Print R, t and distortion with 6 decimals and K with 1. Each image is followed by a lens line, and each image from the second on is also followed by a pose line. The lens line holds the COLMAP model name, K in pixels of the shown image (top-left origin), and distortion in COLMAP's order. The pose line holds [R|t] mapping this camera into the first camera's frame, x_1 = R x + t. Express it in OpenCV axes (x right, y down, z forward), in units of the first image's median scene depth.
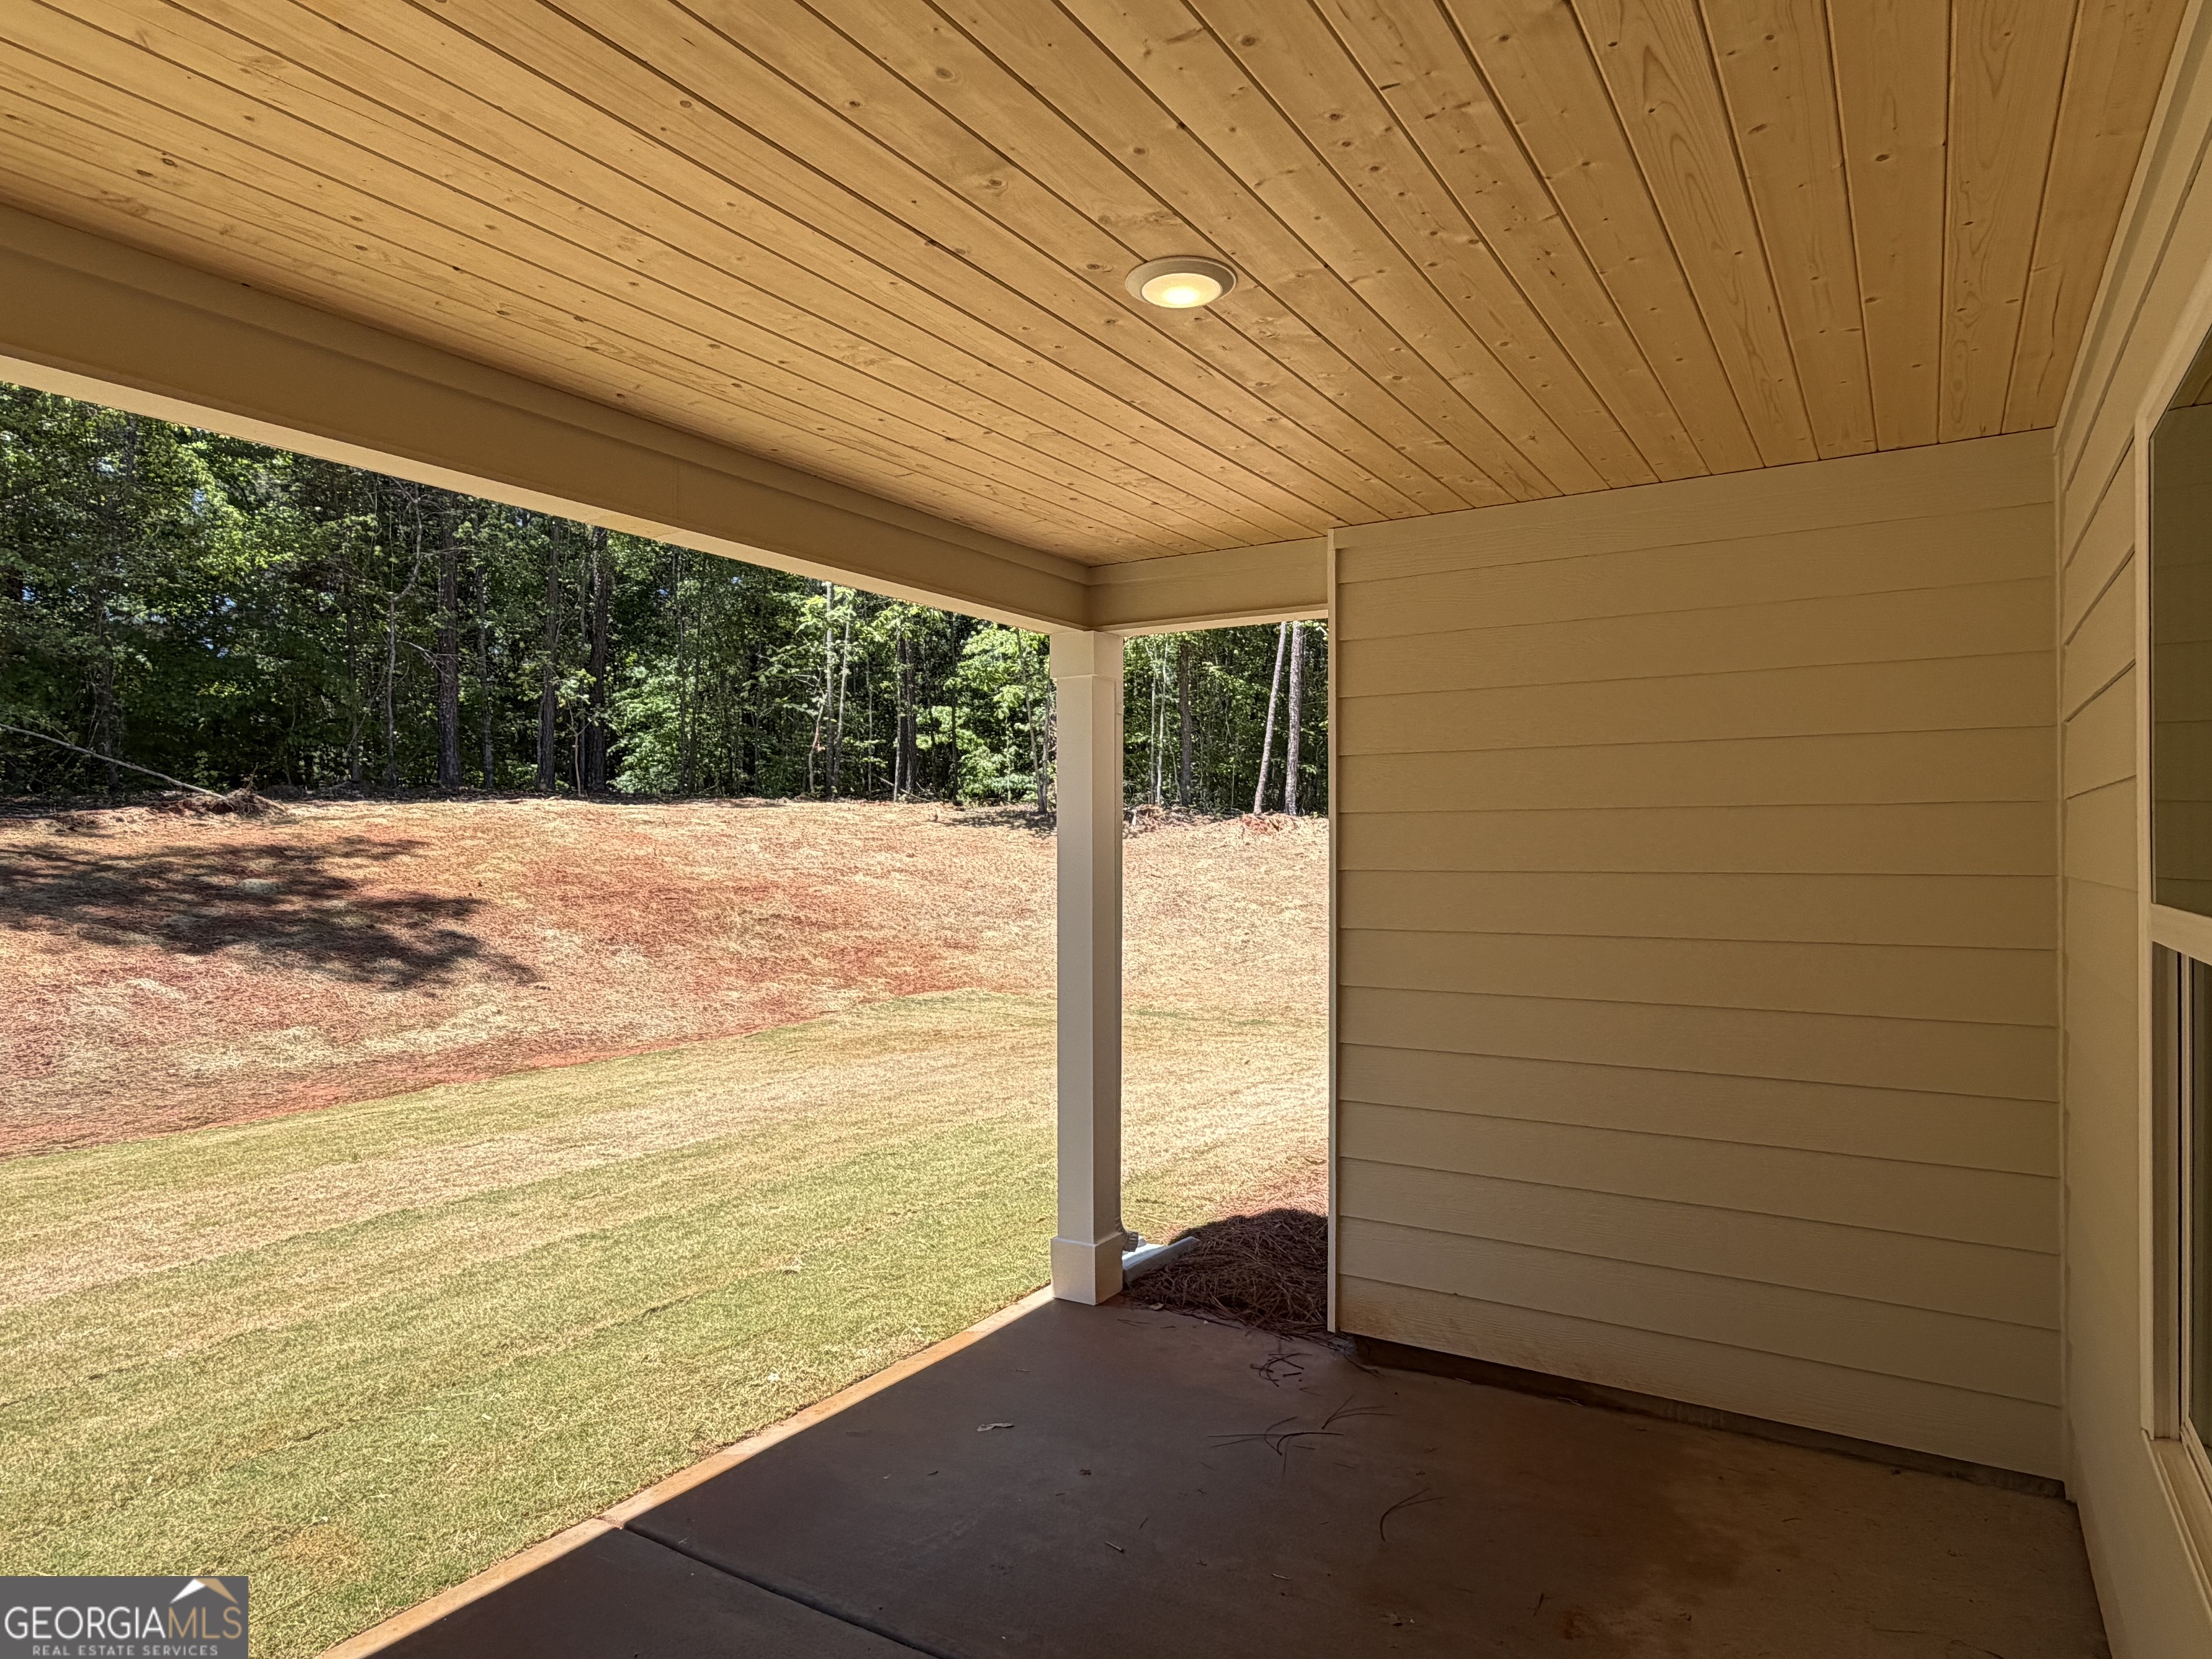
lens RADIAL K [[1269.9, 0, 1106.0], [0, 1269.9, 829.5], [0, 0, 1]] dist [-0.000718, 0.000541]
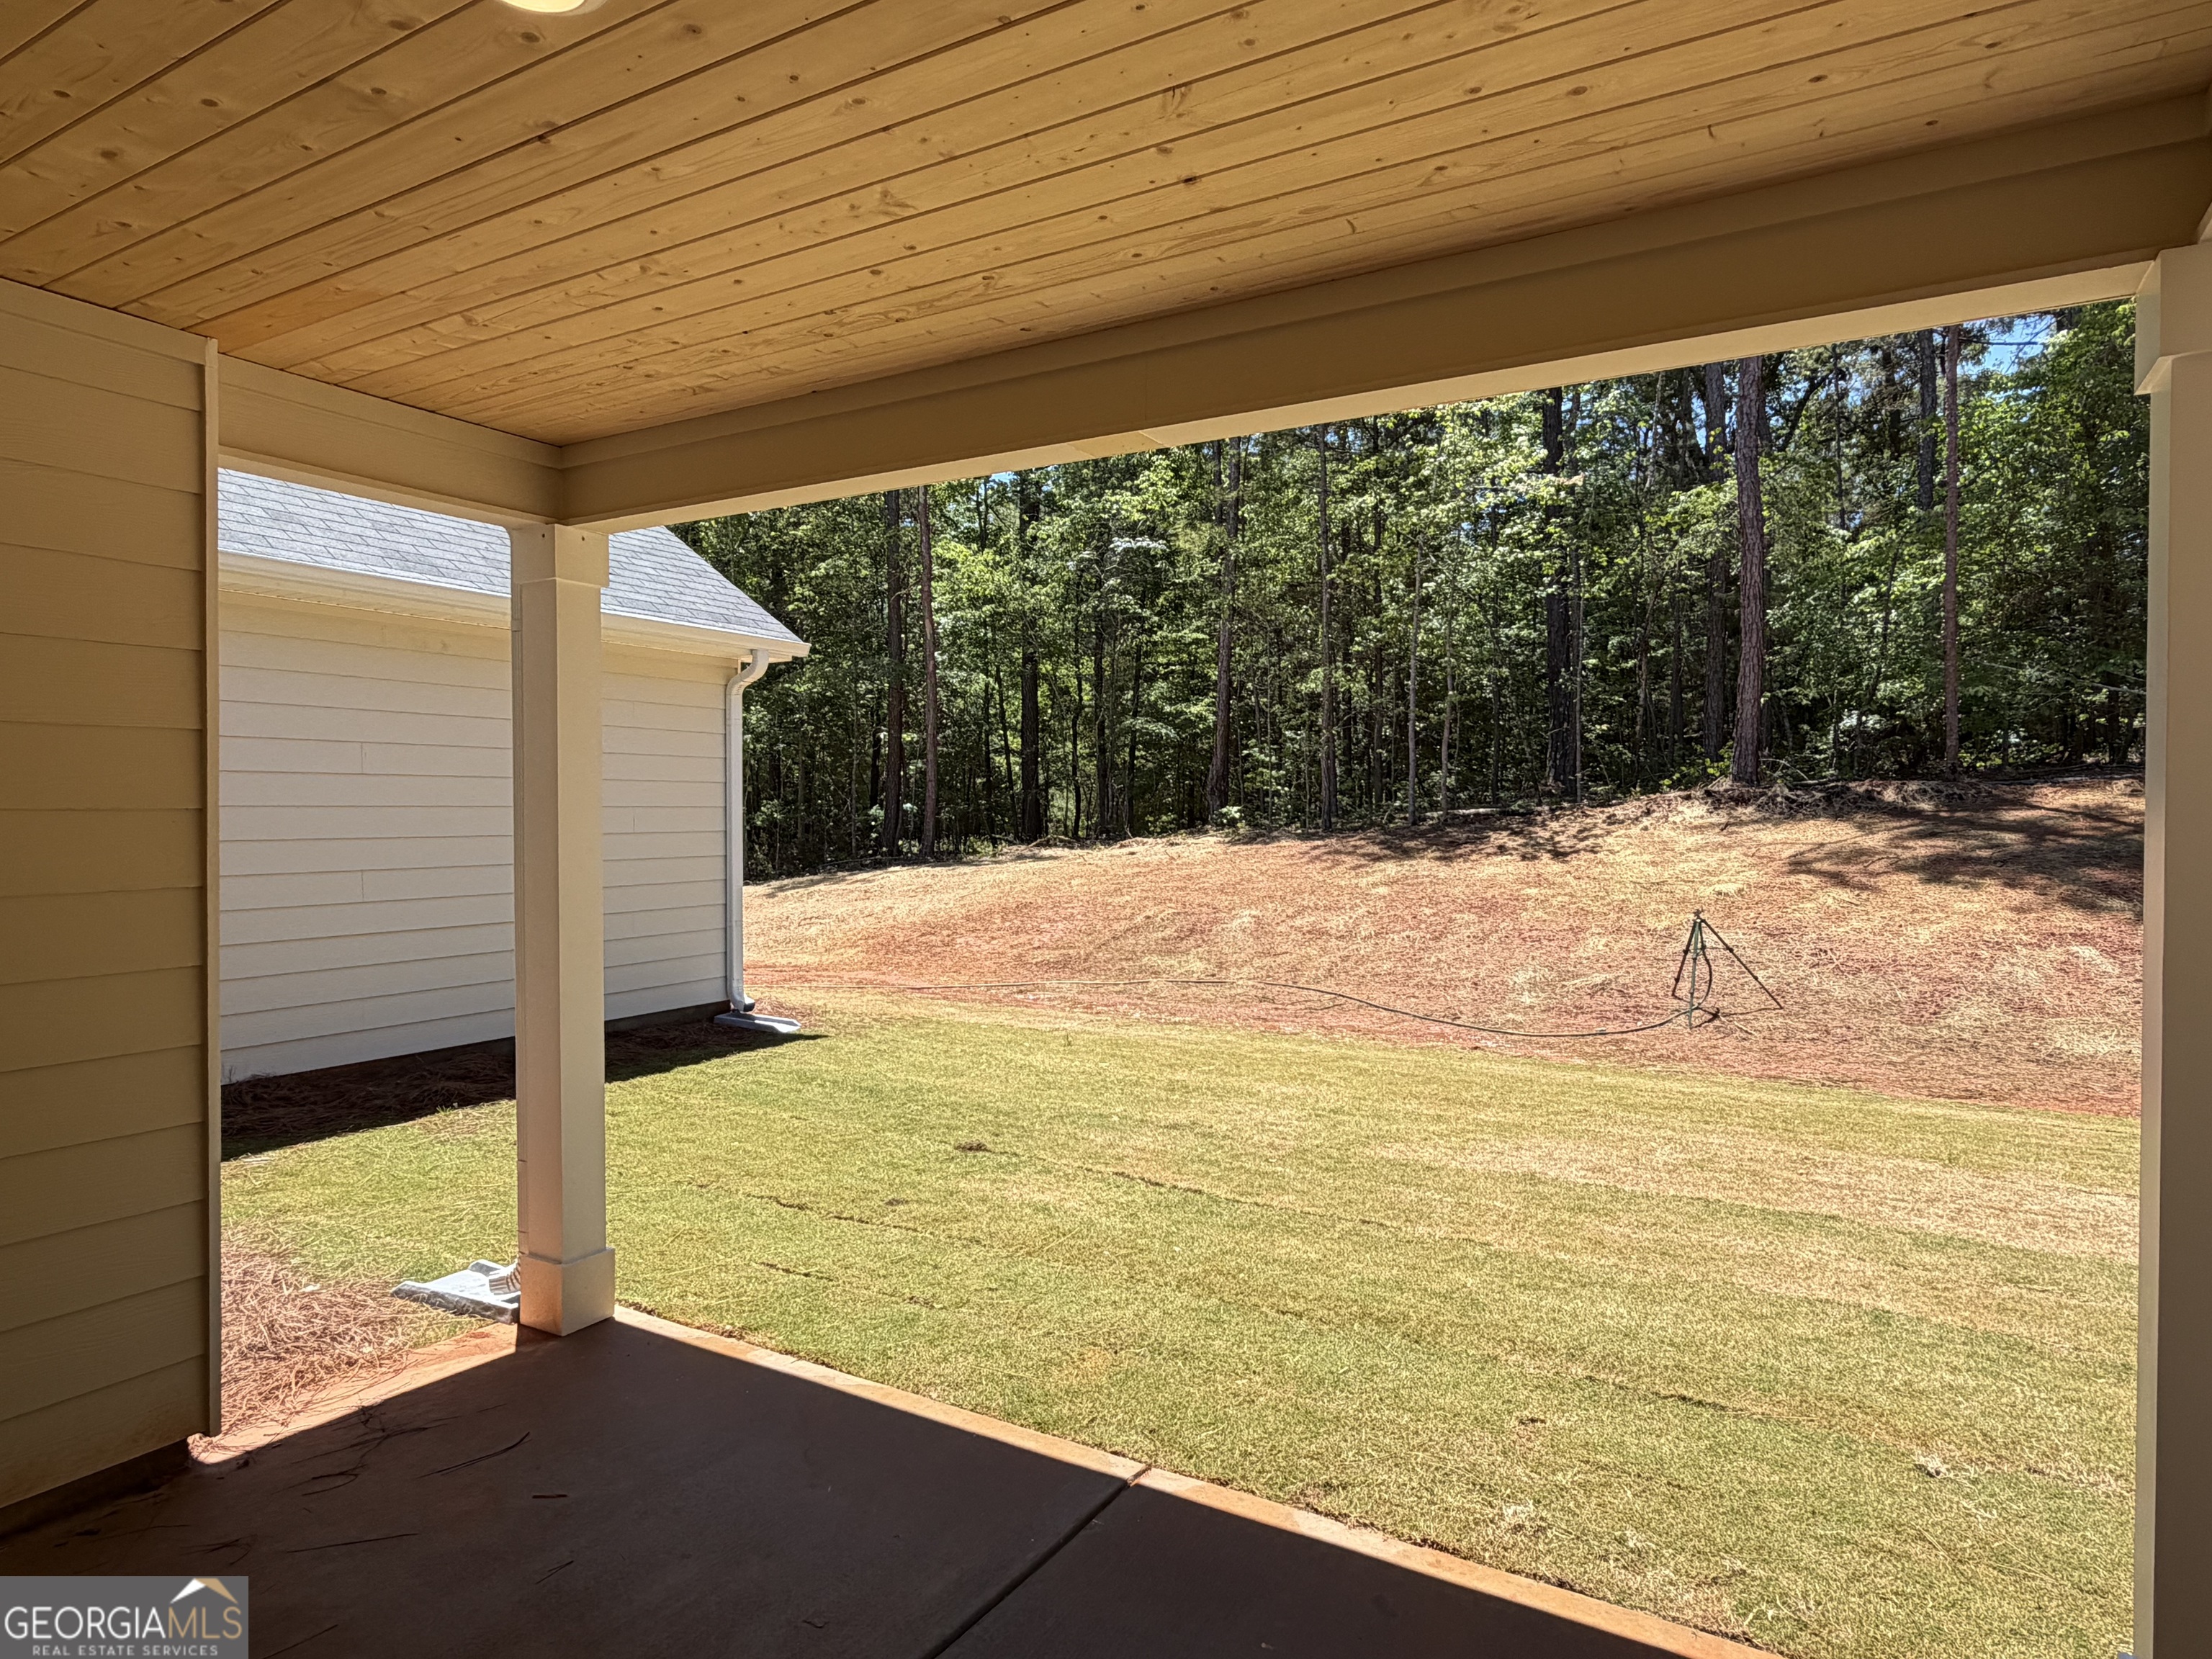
lens RADIAL K [[1269.9, 0, 1106.0], [0, 1269.9, 829.5], [0, 0, 1]] dist [-0.000718, 0.000541]
pose [[0.042622, 0.018039, -0.998928, 0.393636], [0.008523, 0.999794, 0.018418, 0.020720], [0.999055, -0.009299, 0.042460, 0.642356]]
